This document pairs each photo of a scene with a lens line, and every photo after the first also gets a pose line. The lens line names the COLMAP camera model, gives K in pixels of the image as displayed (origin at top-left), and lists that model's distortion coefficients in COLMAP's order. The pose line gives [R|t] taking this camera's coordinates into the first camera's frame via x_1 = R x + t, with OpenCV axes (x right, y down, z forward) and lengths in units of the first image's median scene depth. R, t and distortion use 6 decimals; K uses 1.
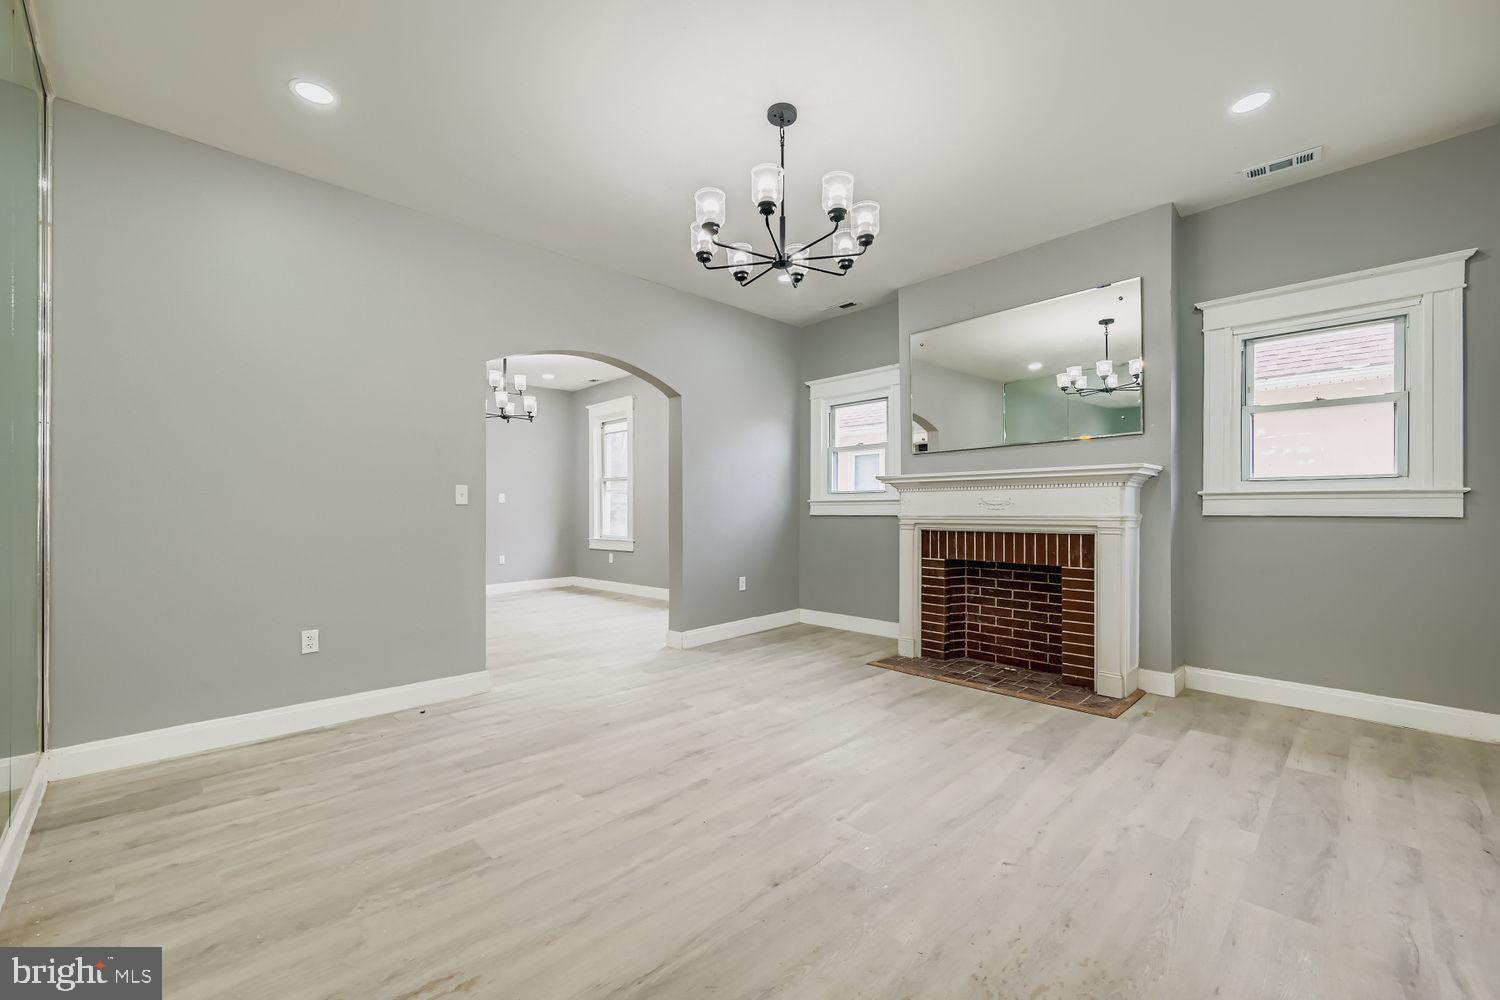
lens RADIAL K [[612.2, 0, 750.0], [0, 612.2, 508.9], [0, 0, 1]] dist [-0.000013, 0.000484]
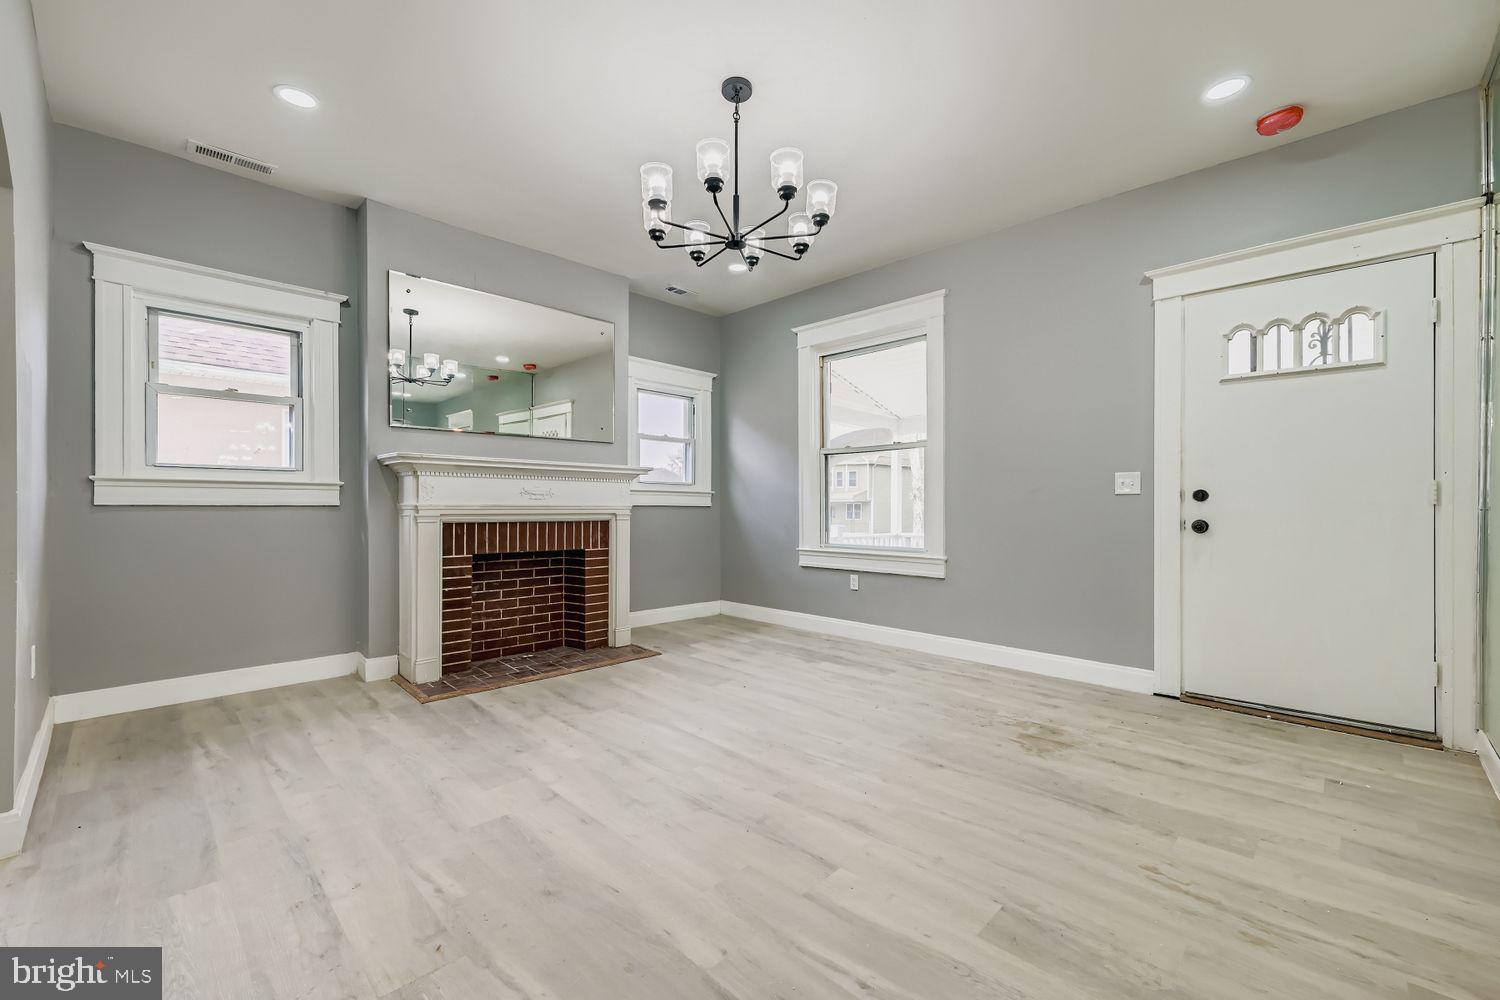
lens RADIAL K [[612.2, 0, 748.5], [0, 612.2, 503.1], [0, 0, 1]] dist [-0.000013, 0.000484]
pose [[-0.020995, 0.005232, 0.999766, -0.616109], [-0.008640, 0.999948, -0.005414, 0.009677], [-0.999742, -0.008751, -0.020949, 0.669598]]
